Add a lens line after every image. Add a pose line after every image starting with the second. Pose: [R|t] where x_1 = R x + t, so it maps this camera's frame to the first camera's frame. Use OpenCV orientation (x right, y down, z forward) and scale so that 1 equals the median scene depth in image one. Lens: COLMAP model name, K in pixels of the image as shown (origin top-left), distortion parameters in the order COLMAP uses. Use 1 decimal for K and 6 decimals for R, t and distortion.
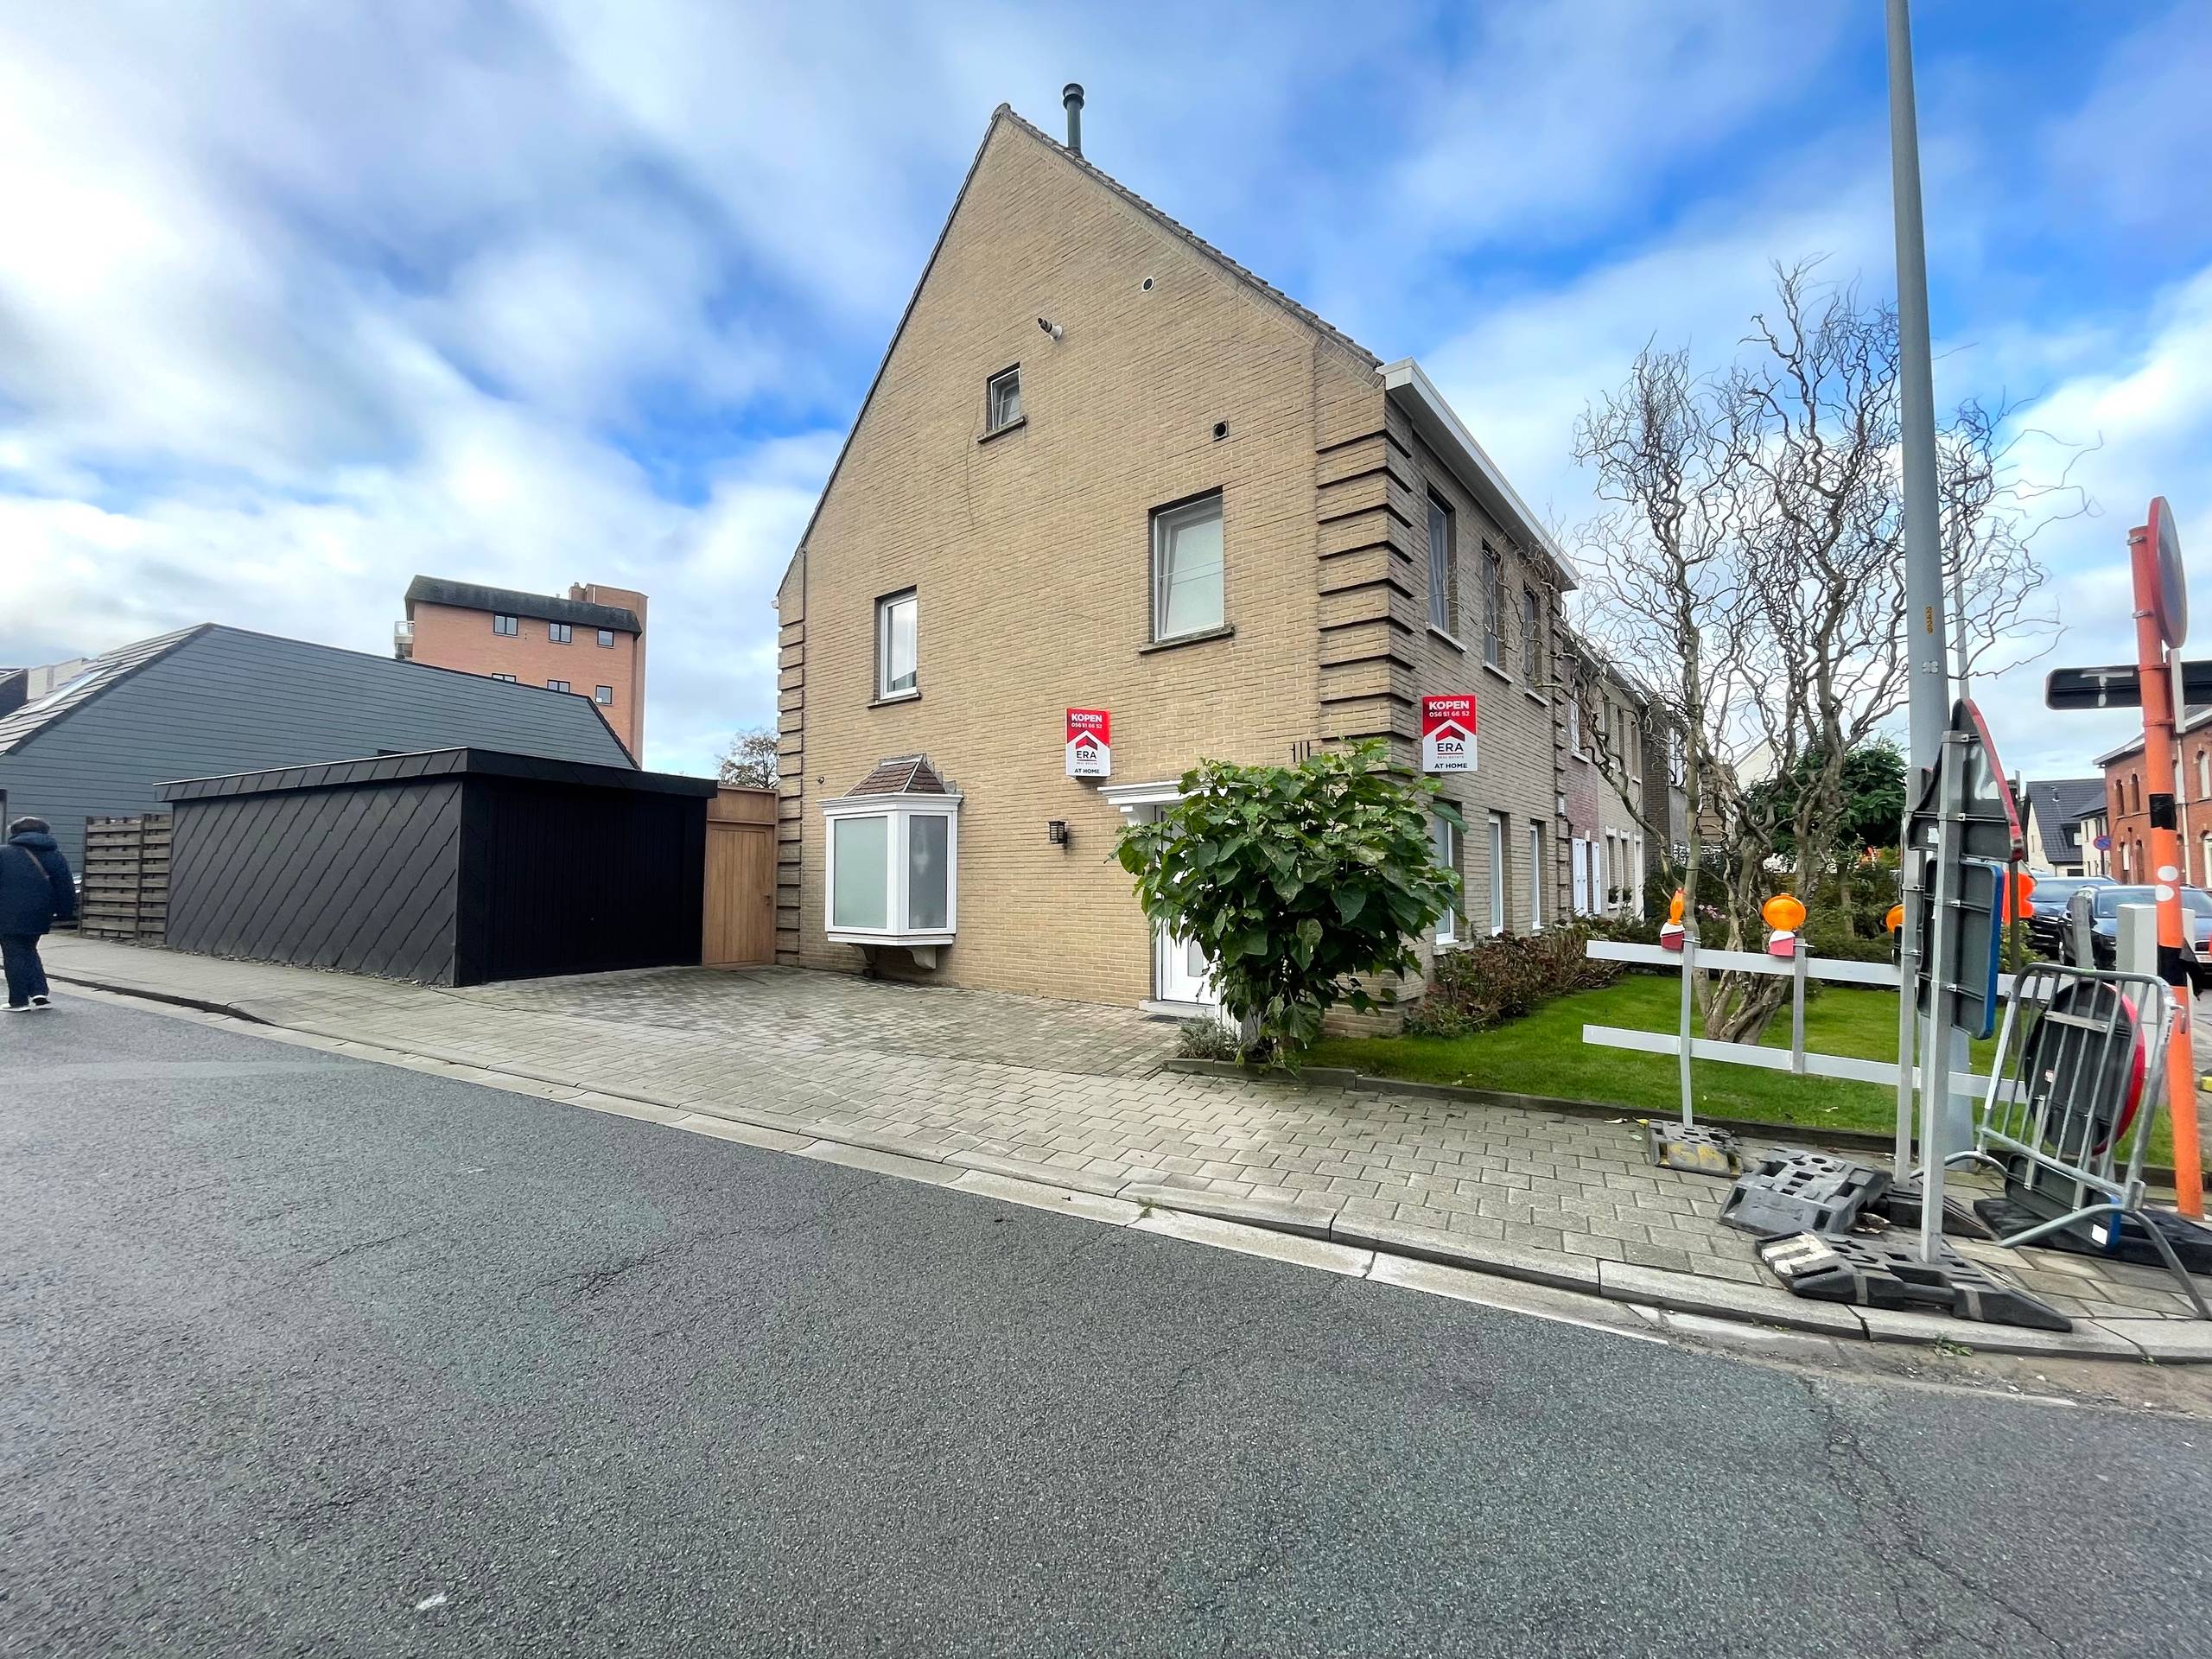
lens RADIAL K [[885.1, 0, 1092.6], [0, 885.1, 835.3], [0, 0, 1]] dist [-0.000771, -0.000094]
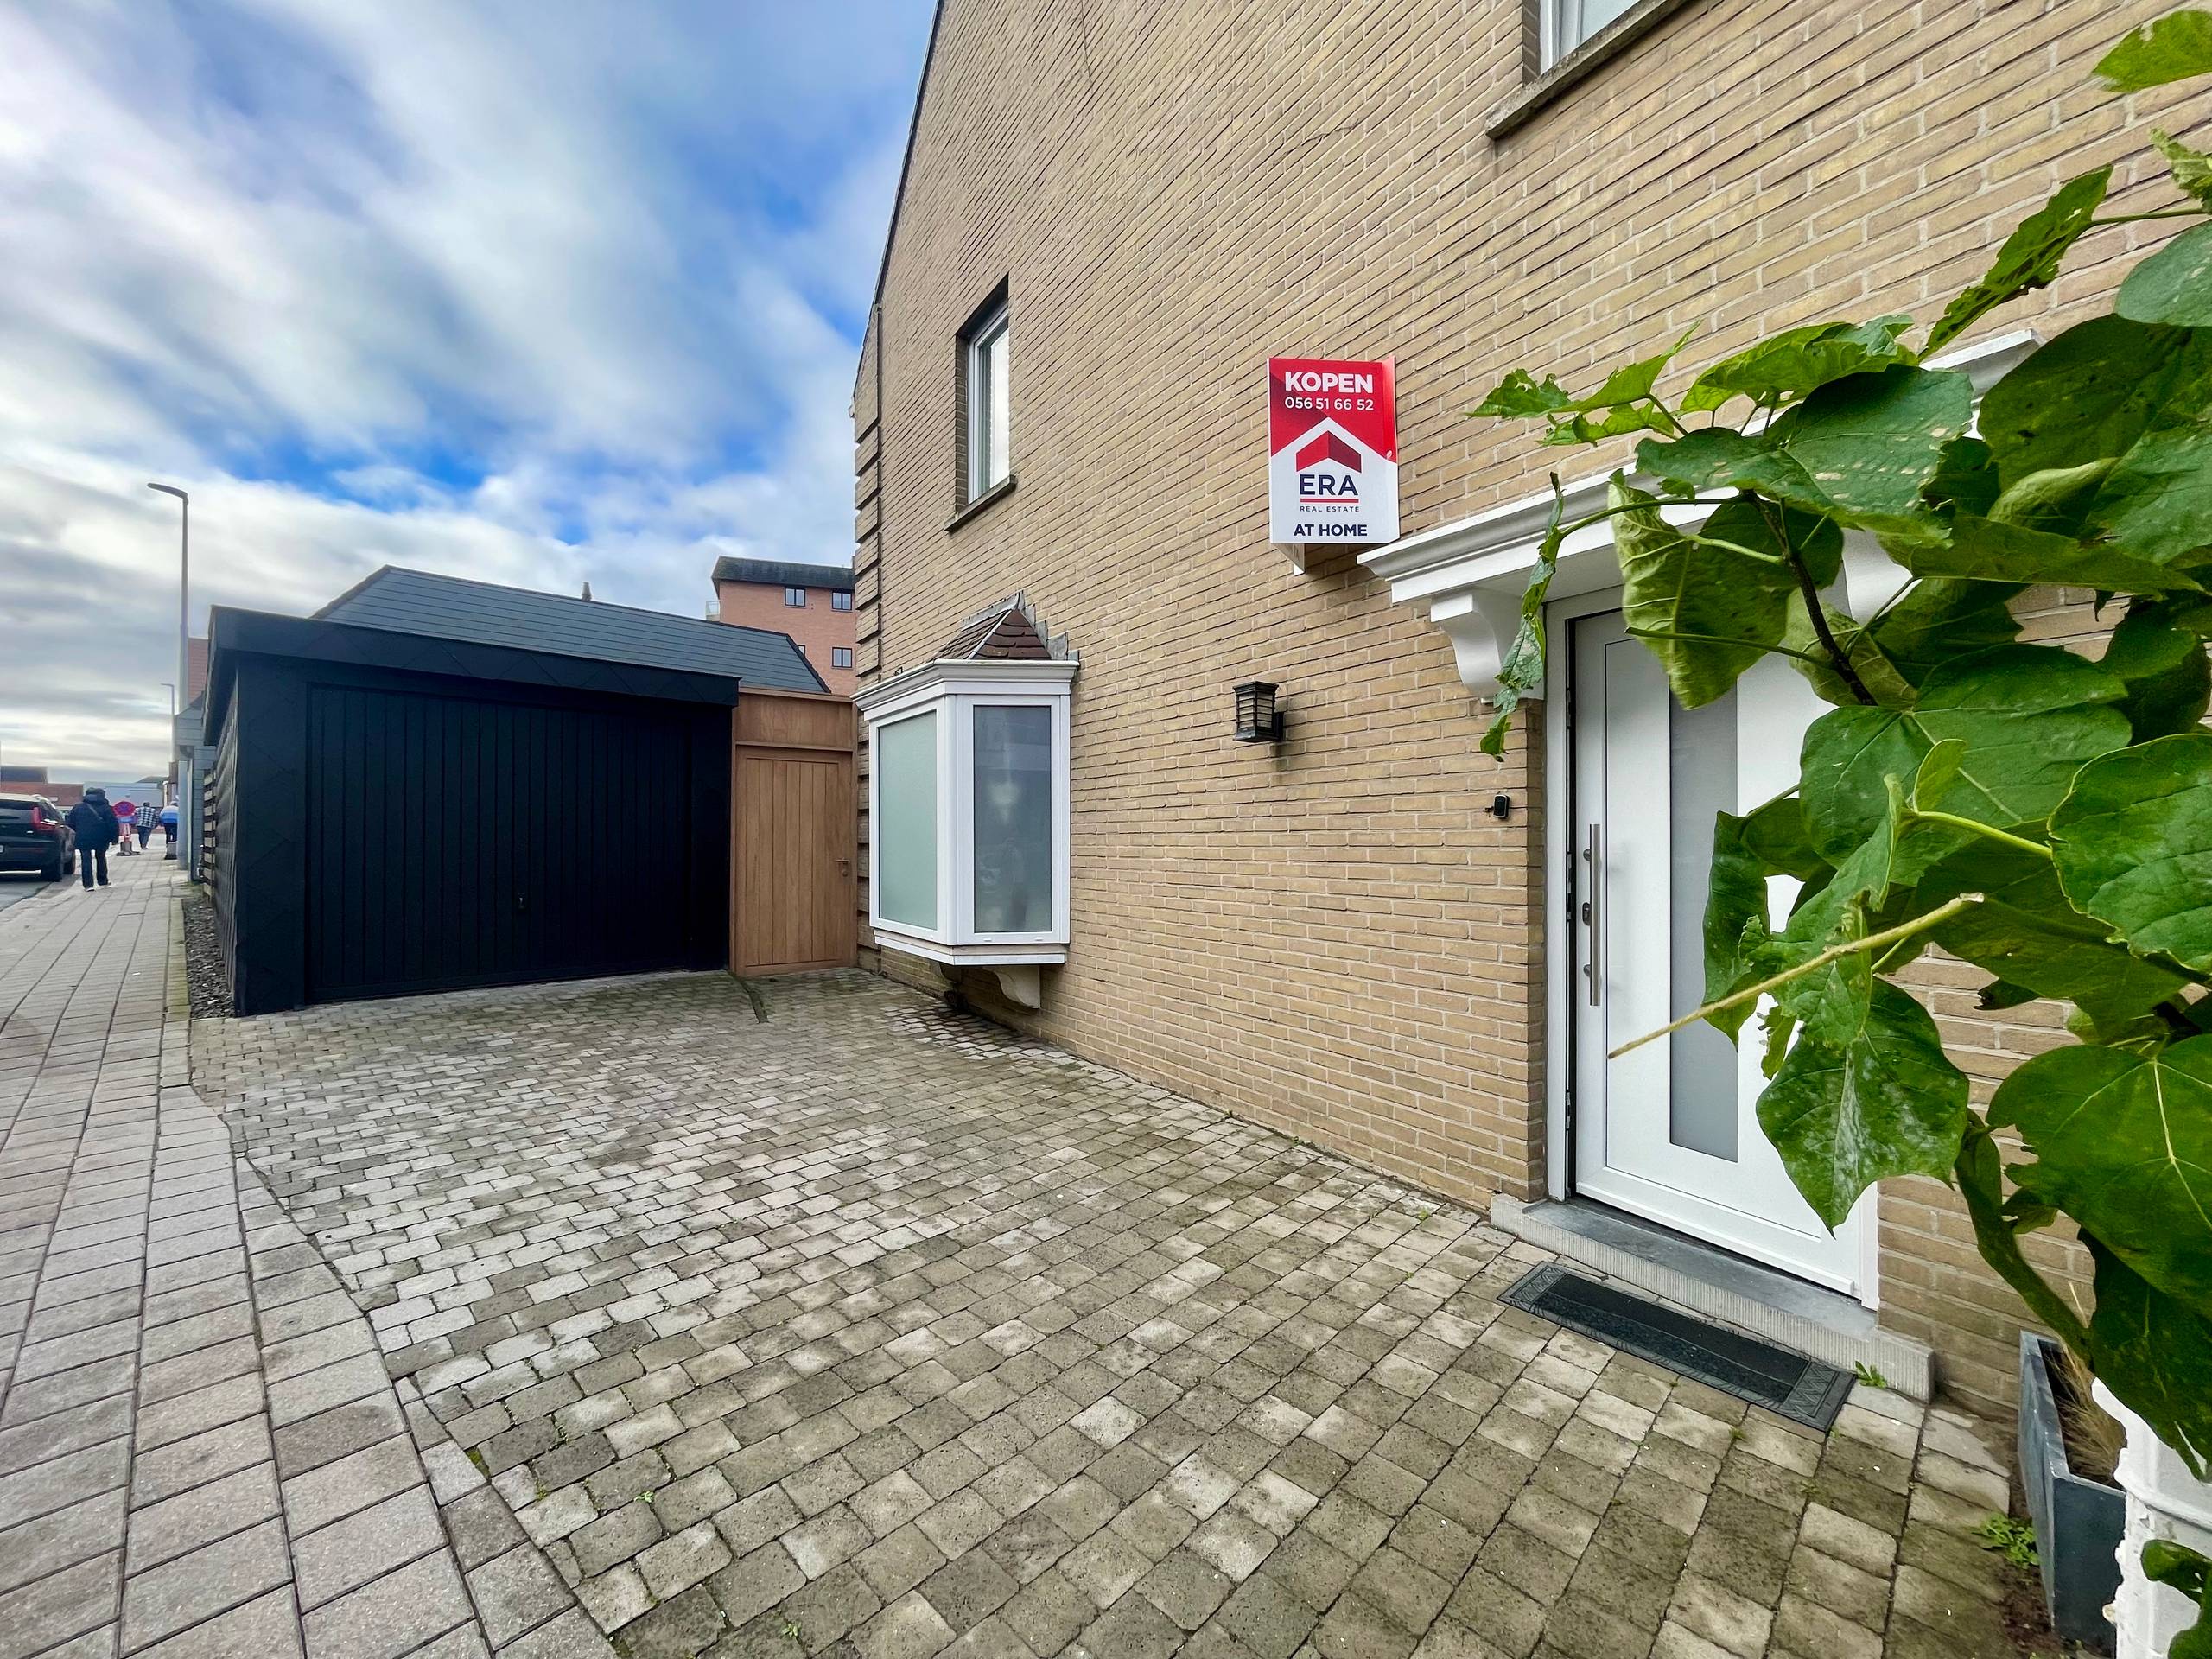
lens RADIAL K [[885.1, 0, 1092.6], [0, 885.1, 835.3], [0, 0, 1]] dist [-0.000771, -0.000094]
pose [[0.949677, -0.002805, -0.313219, 0.012544], [0.017730, 0.998838, 0.044814, 0.029082], [0.312729, -0.048112, 0.948623, 0.544362]]
